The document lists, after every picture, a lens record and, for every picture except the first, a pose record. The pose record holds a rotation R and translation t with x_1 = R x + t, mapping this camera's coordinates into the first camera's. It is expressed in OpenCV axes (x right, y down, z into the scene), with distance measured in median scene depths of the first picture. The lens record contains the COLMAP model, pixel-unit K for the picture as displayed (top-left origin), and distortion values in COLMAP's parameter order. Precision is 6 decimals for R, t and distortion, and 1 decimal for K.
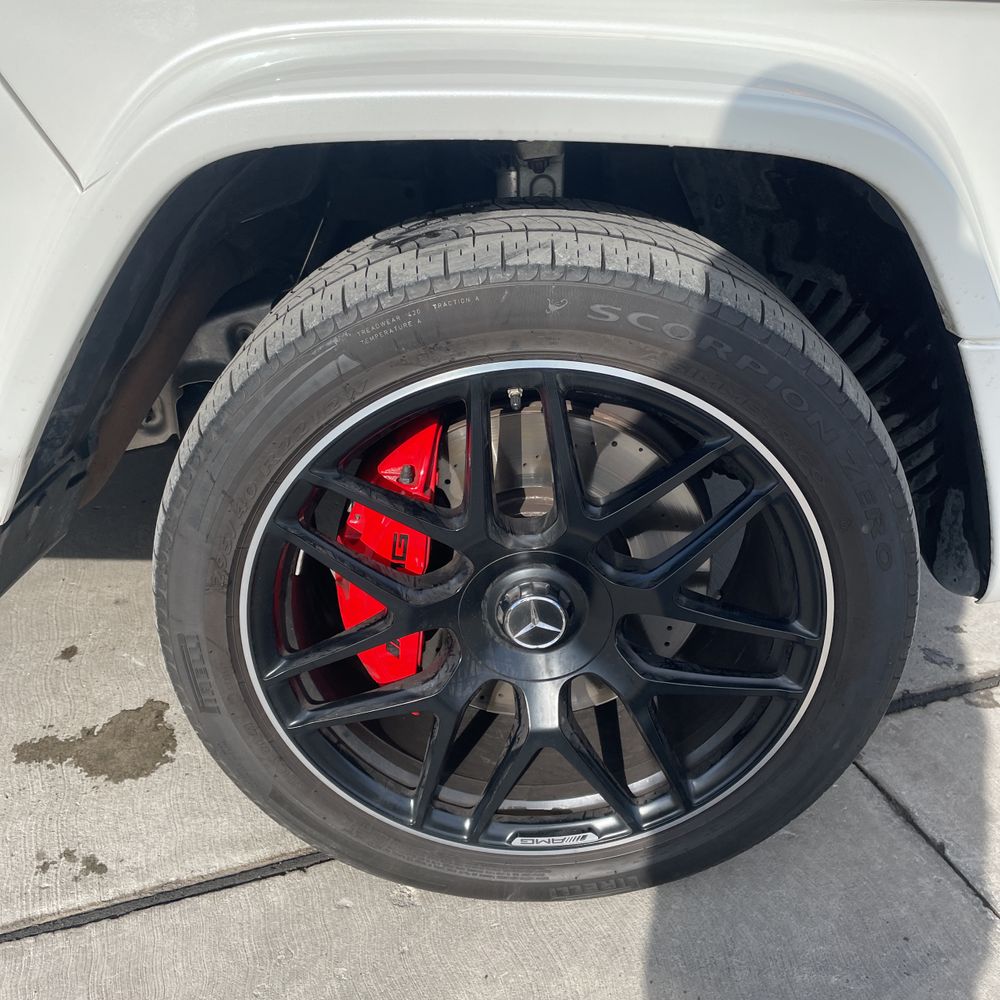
lens RADIAL K [[985.8, 0, 500.0], [0, 985.8, 500.0], [0, 0, 1]] dist [0.076881, -0.088847]
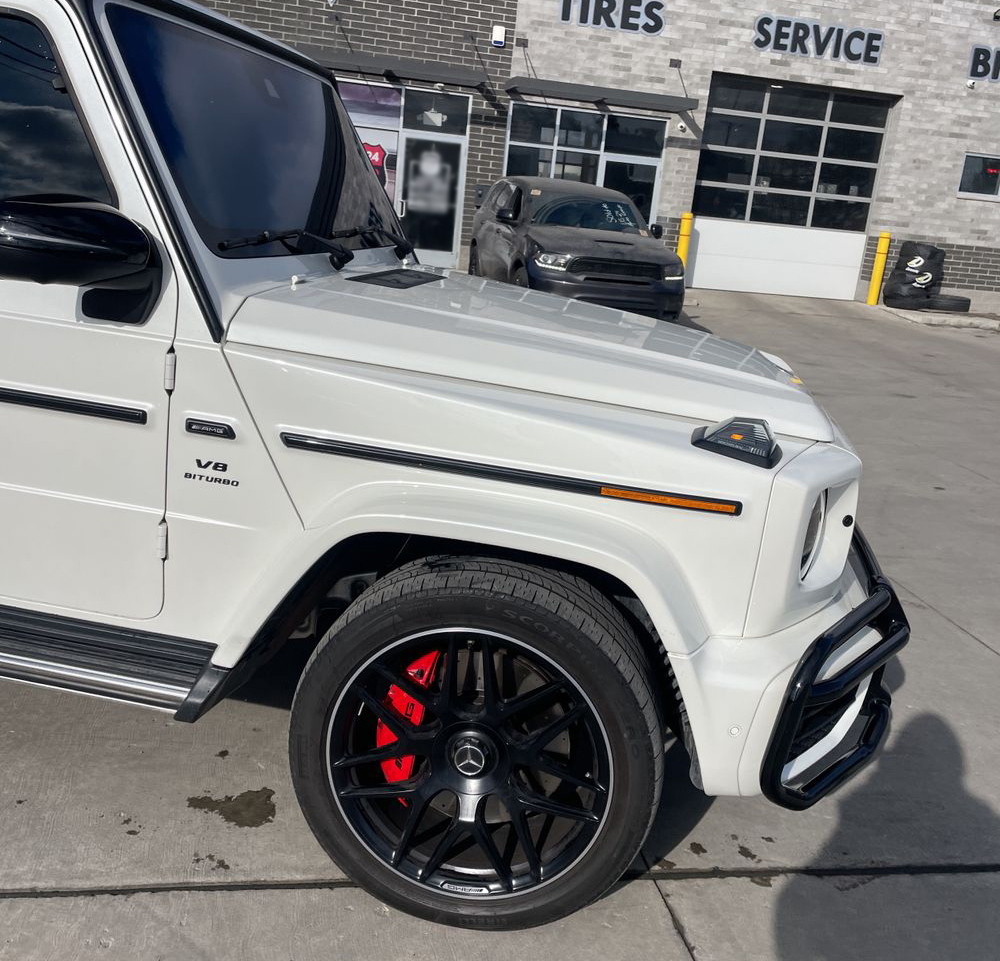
lens RADIAL K [[1001.4, 0, 499.8], [0, 1001.4, 447.6], [0, 0, 1]] dist [0.057881, -0.071607]
pose [[0.981822, 0.130896, -0.137446, 0.279423], [-0.163163, 0.952032, -0.258870, 0.038323], [0.096968, 0.276590, 0.956083, -1.055555]]
